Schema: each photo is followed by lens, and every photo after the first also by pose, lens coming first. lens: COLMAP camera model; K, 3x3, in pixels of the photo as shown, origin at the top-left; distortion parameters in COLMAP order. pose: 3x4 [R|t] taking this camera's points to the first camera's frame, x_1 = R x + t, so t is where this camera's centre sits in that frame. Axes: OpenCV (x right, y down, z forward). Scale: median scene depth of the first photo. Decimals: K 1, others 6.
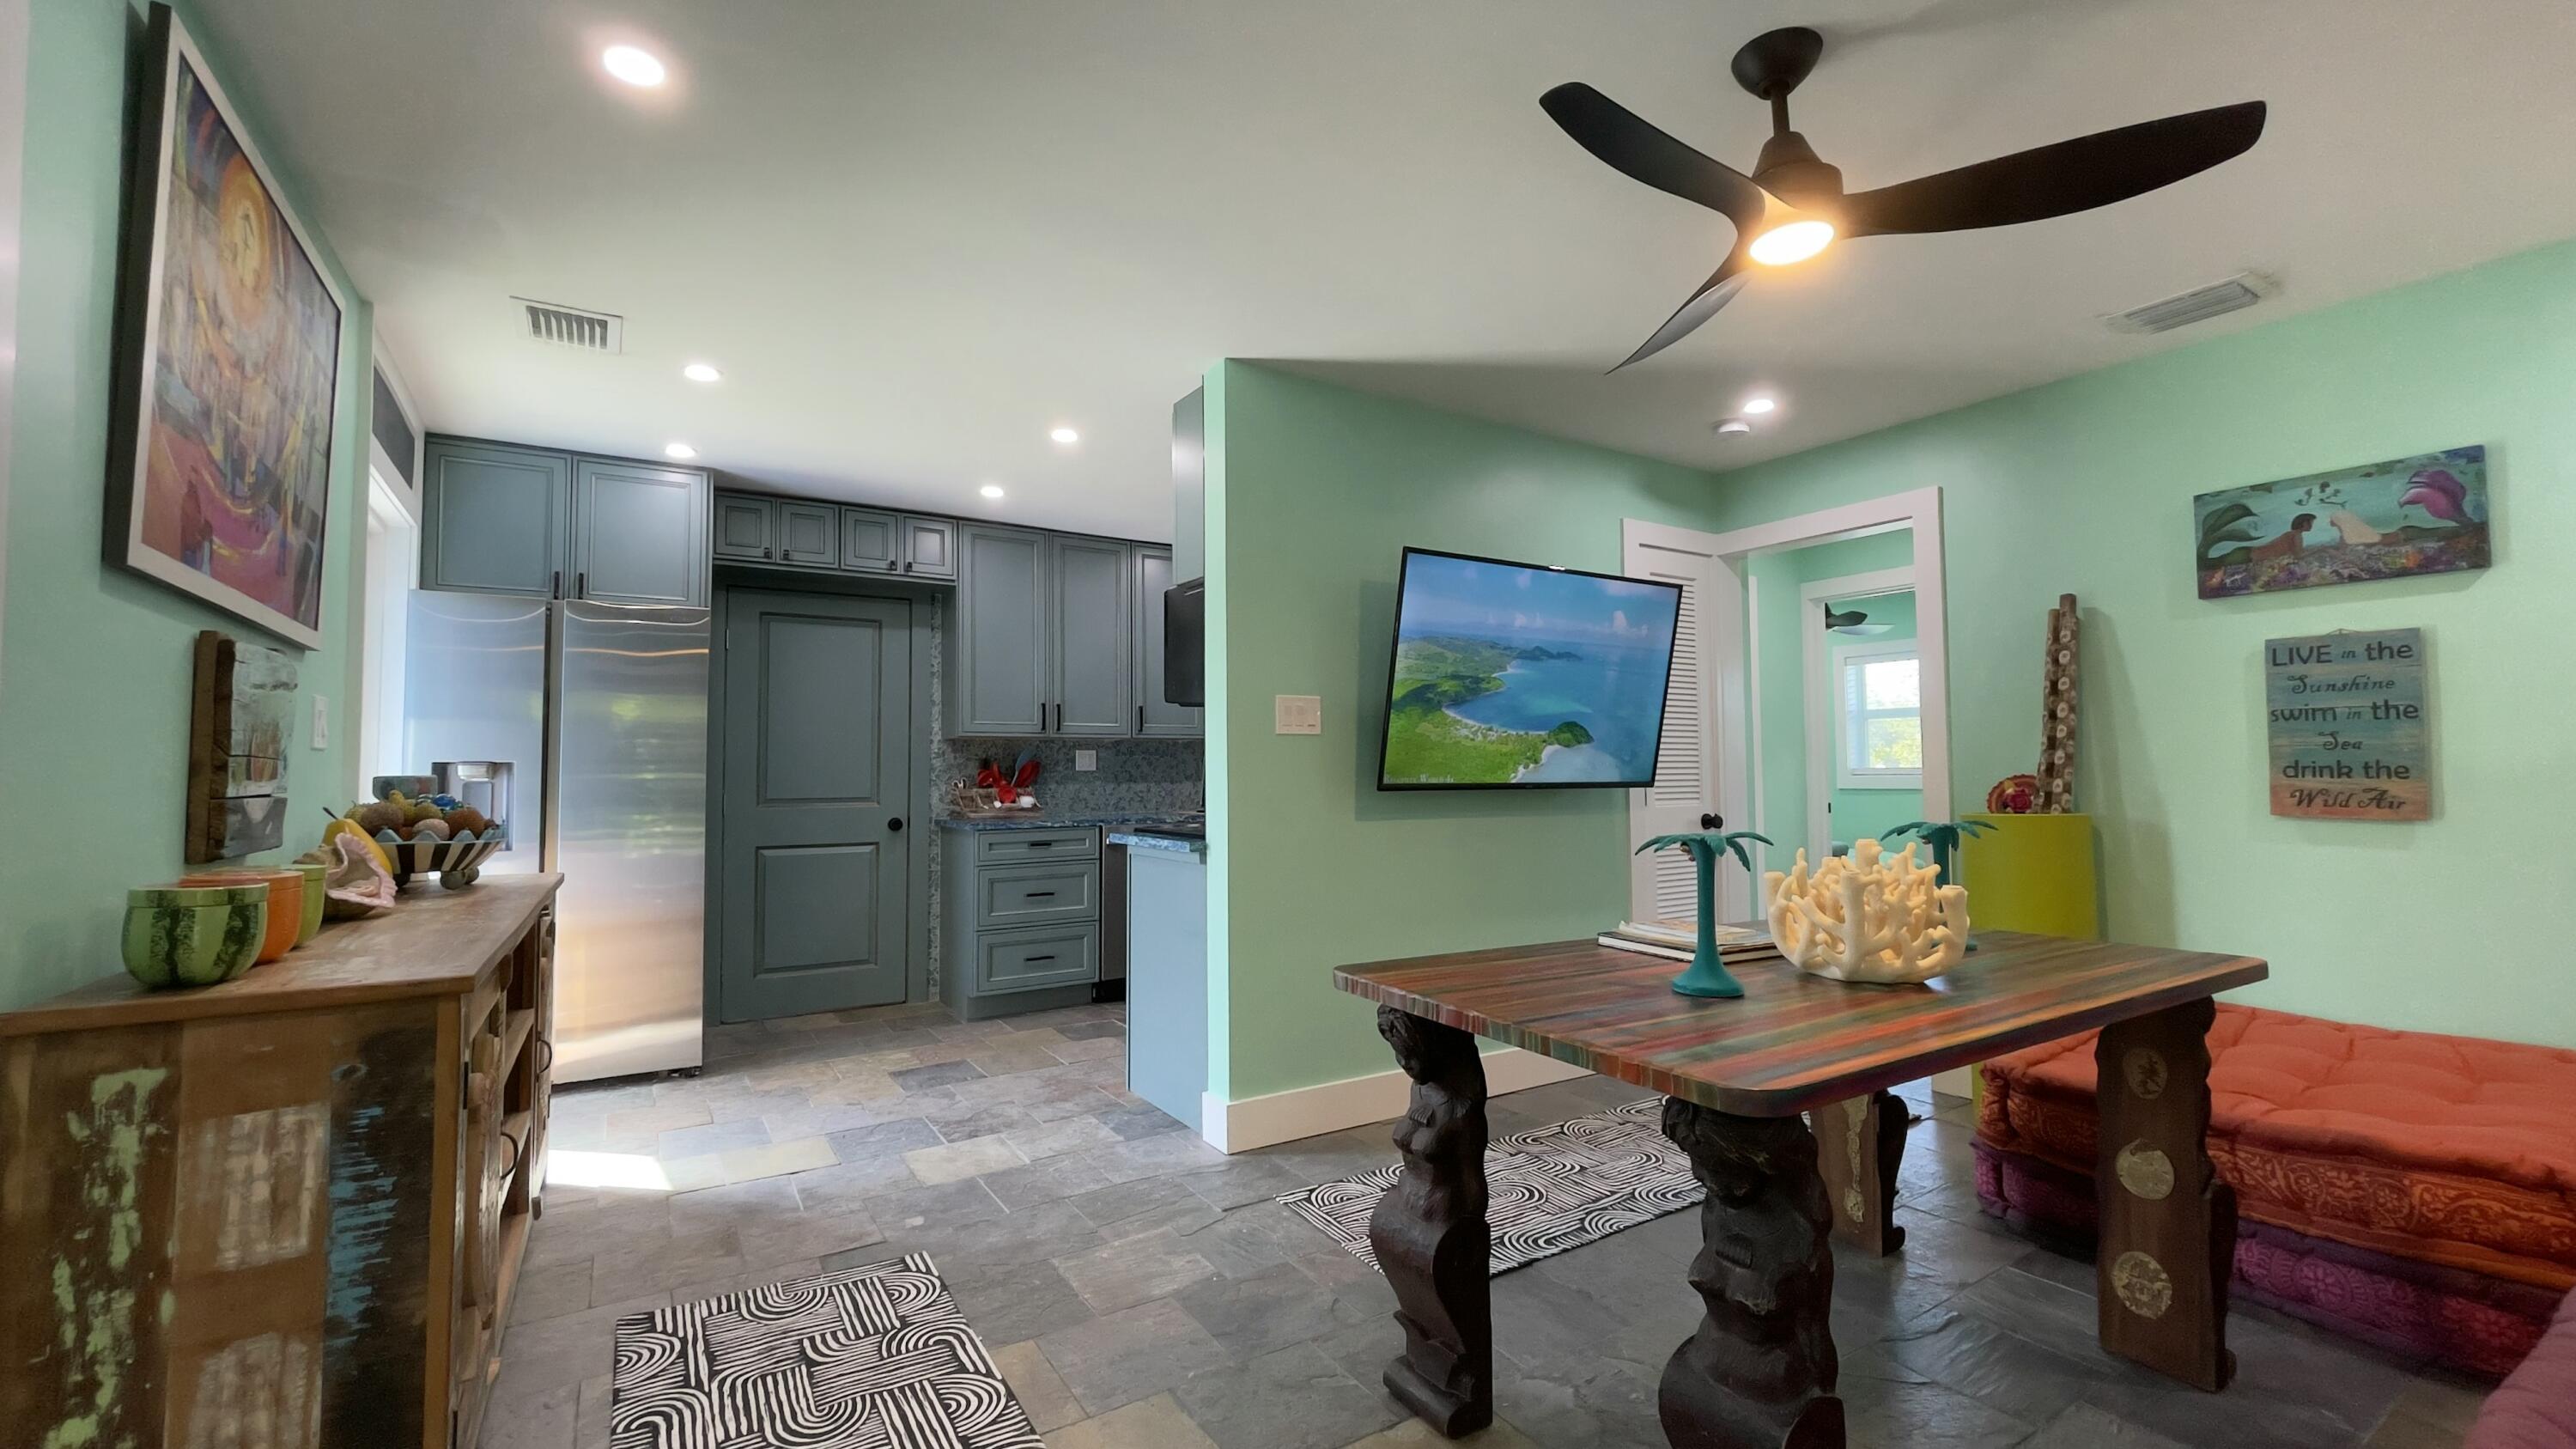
lens RADIAL K [[1028.5, 0, 1291.9], [0, 1028.5, 726.2], [0, 0, 1]] dist [-0.009600, 0.001501]
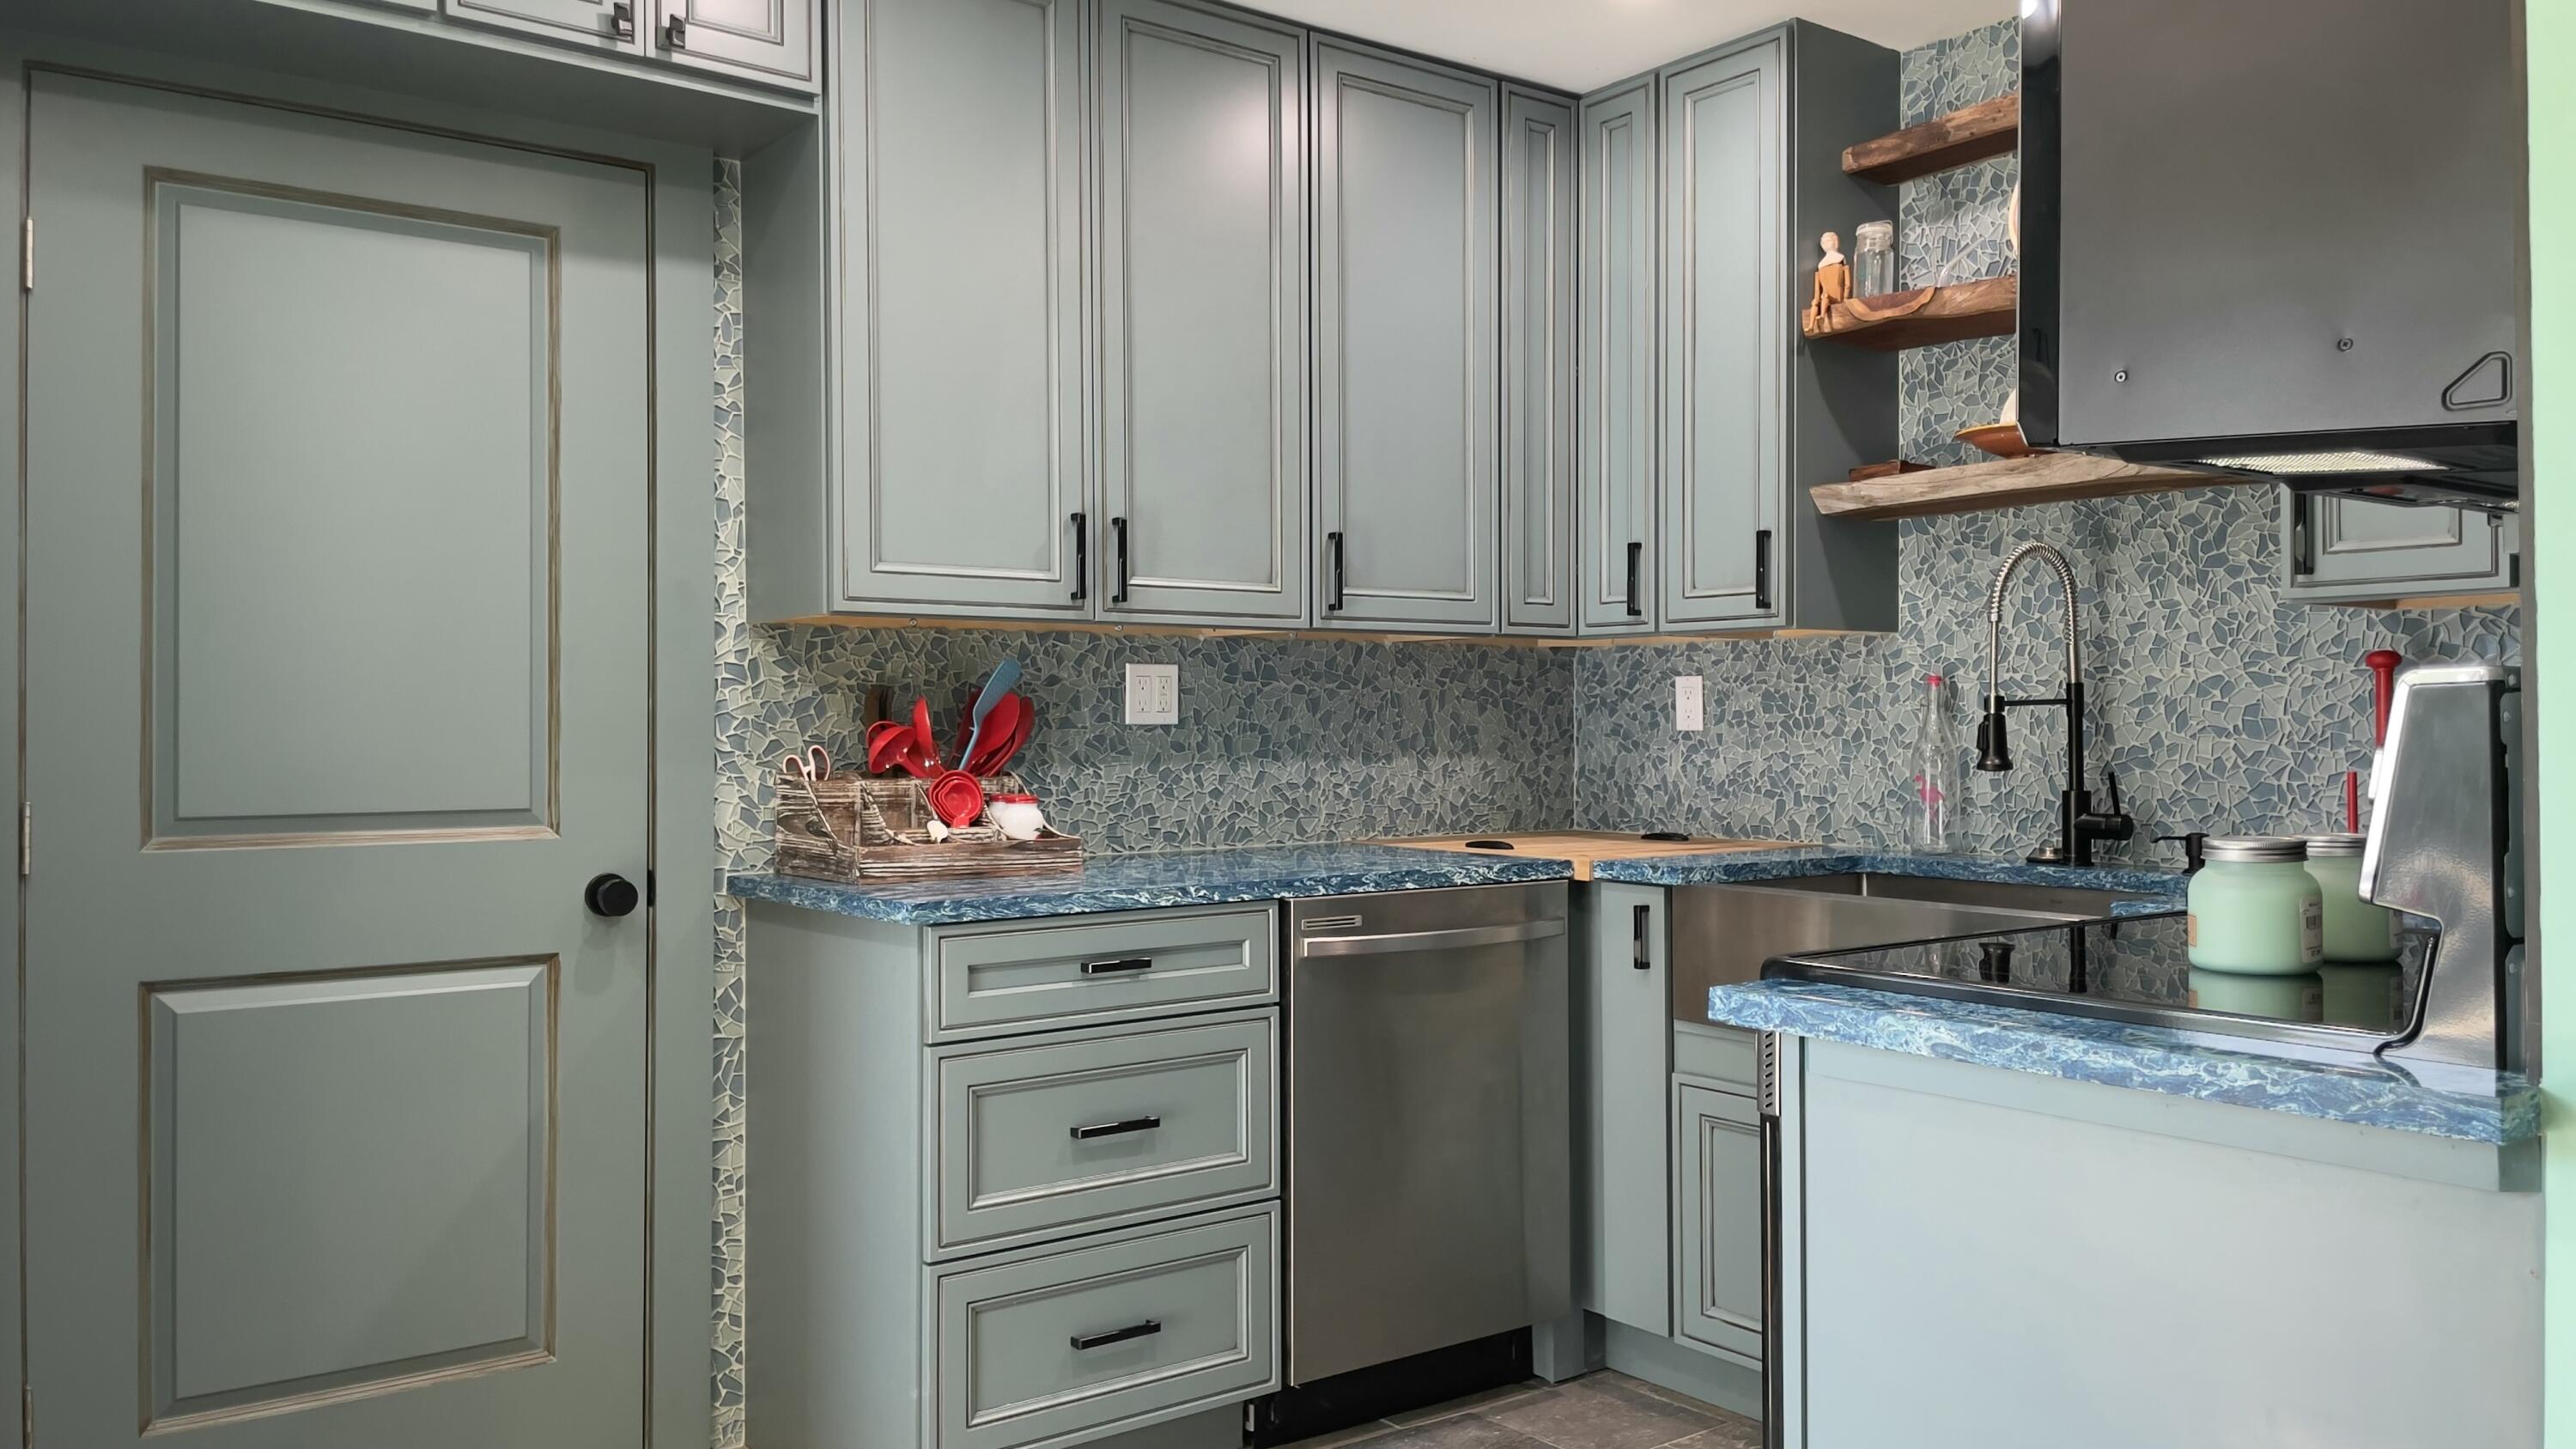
lens RADIAL K [[1951.9, 0, 1288.2], [0, 1951.9, 720.6], [0, 0, 1]] dist [0.014094, -0.000712]
pose [[0.995955, 0.006151, 0.089647, -0.206356], [-0.010109, 0.998991, 0.043763, 0.013176], [-0.089287, -0.044492, 0.995012, 0.348364]]
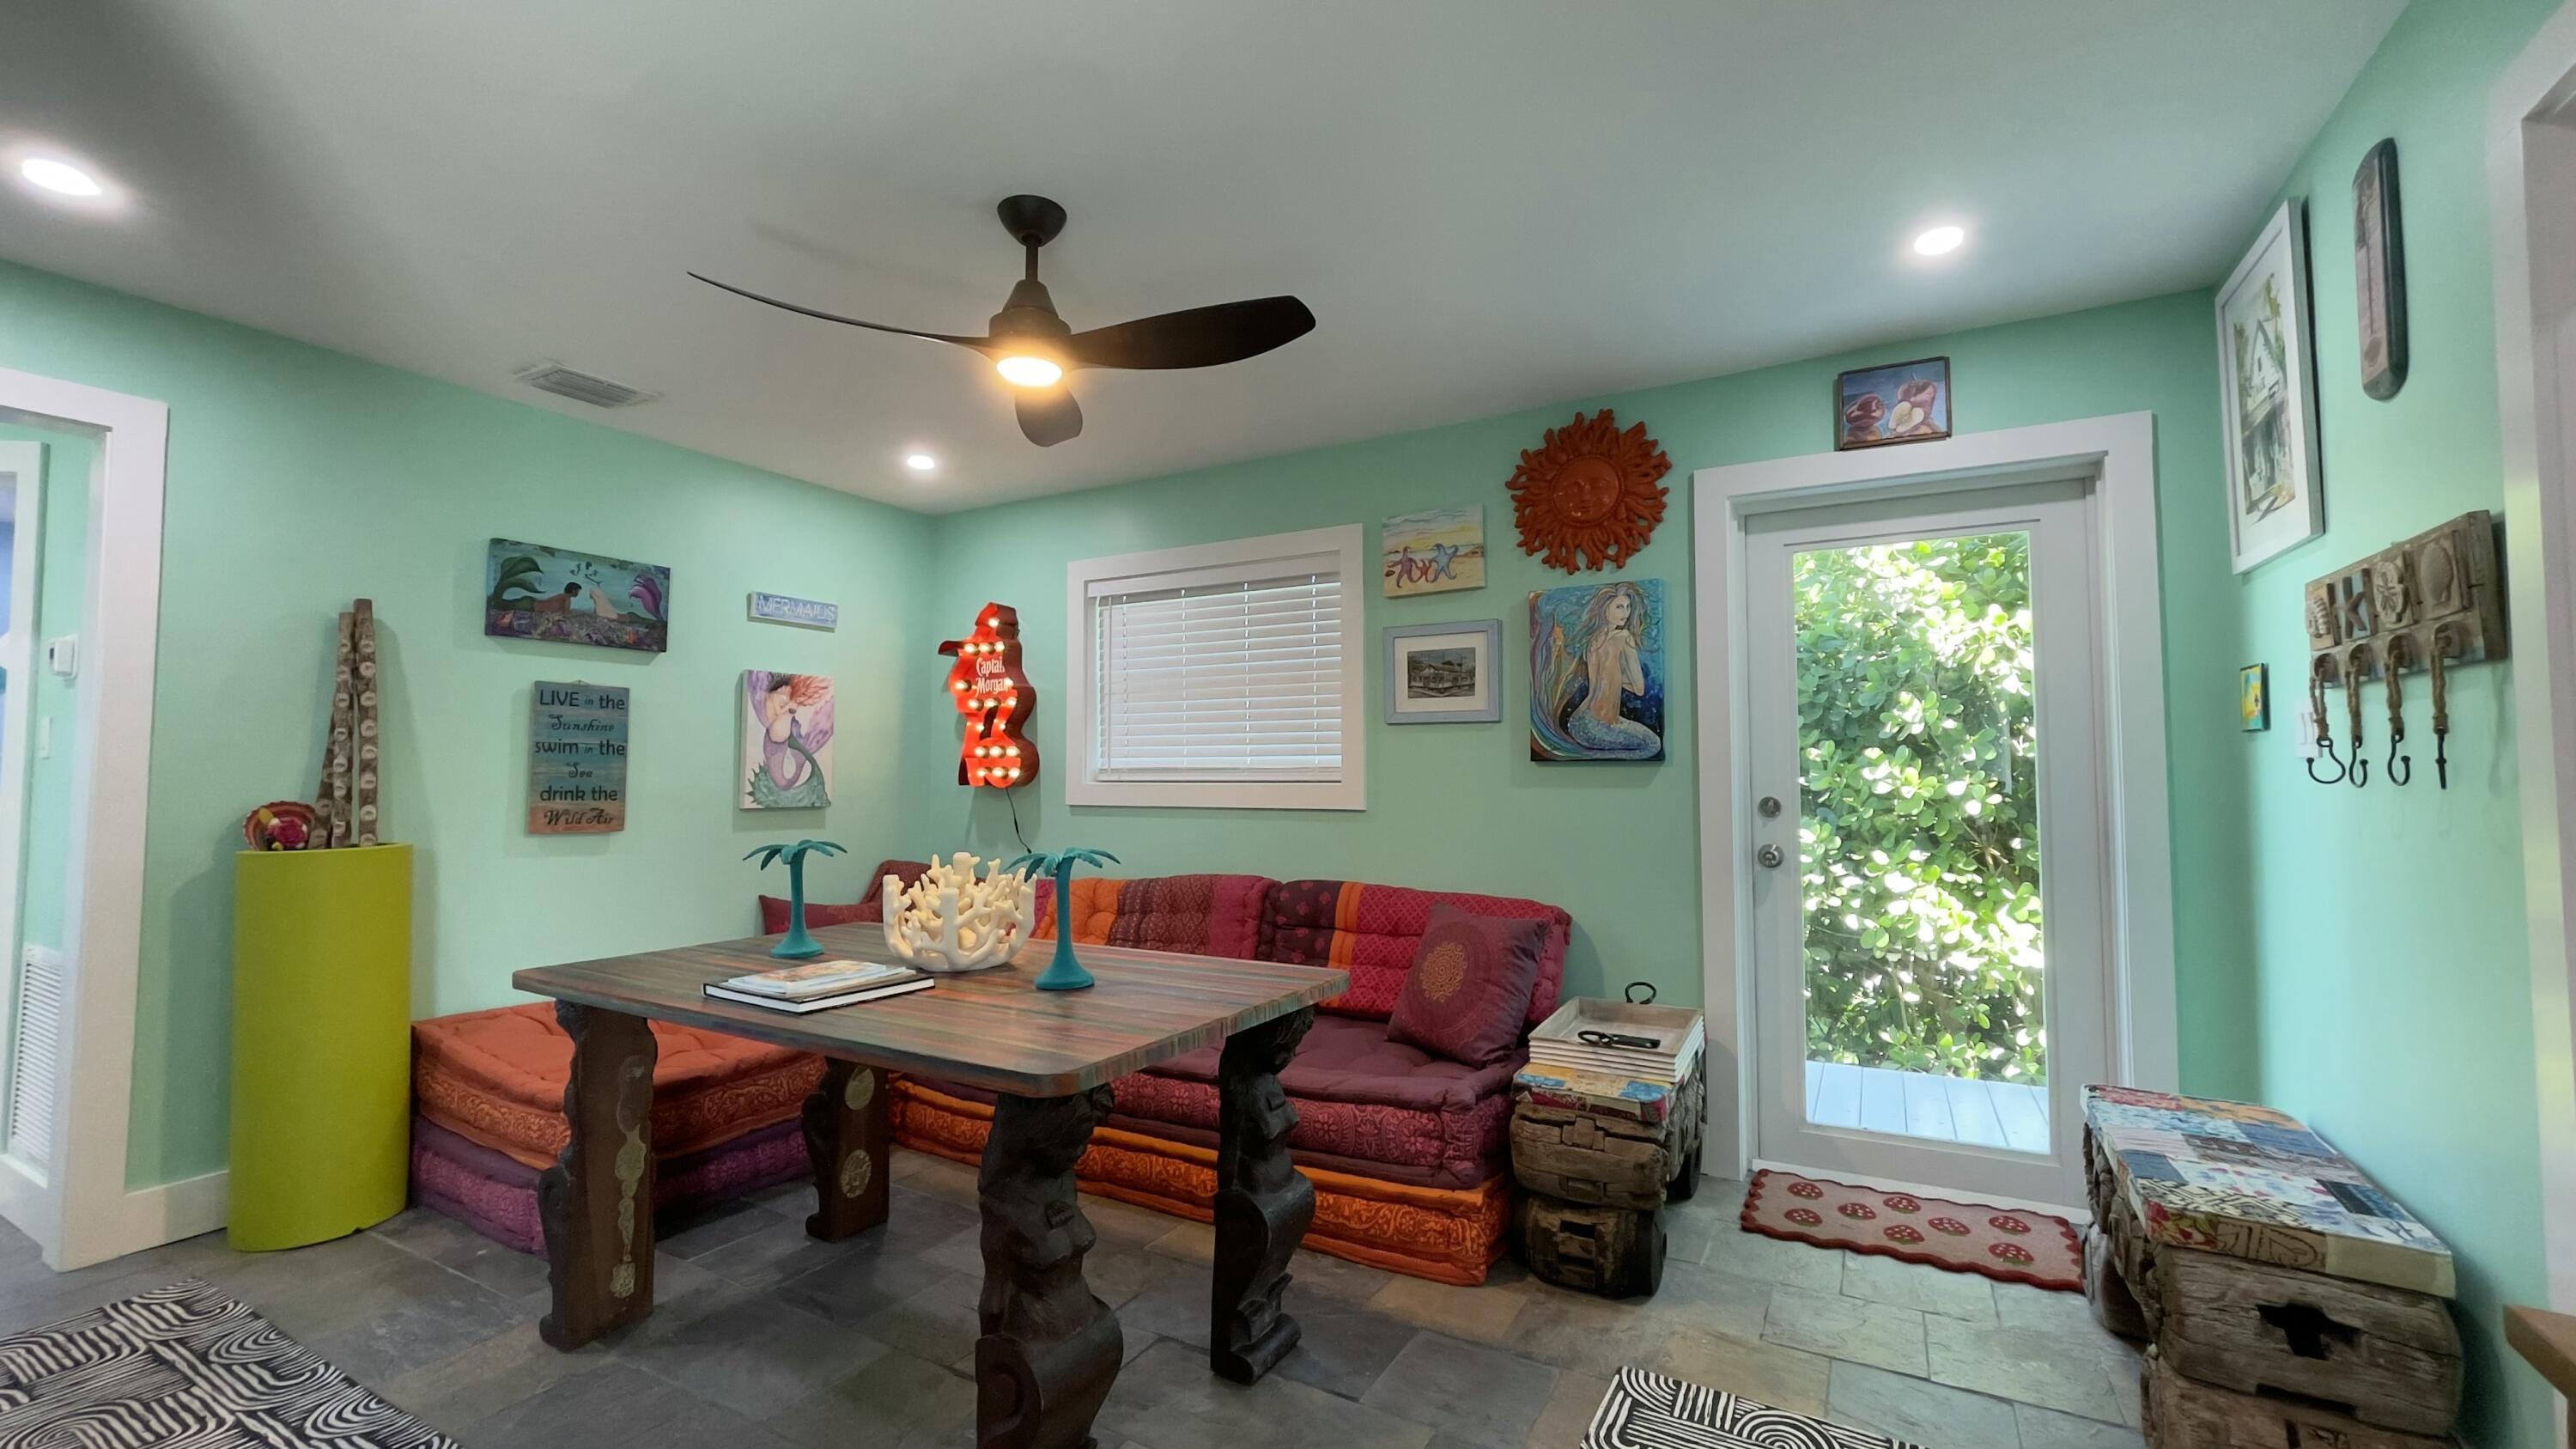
lens RADIAL K [[1028.5, 0, 1301.0], [0, 1028.5, 726.4], [0, 0, 1]] dist [-0.009600, 0.001501]
pose [[-0.476043, 0.056683, 0.877593, -0.907706], [-0.027660, 0.996462, -0.079364, 0.066553], [-0.878987, -0.062055, -0.472791, 1.527312]]
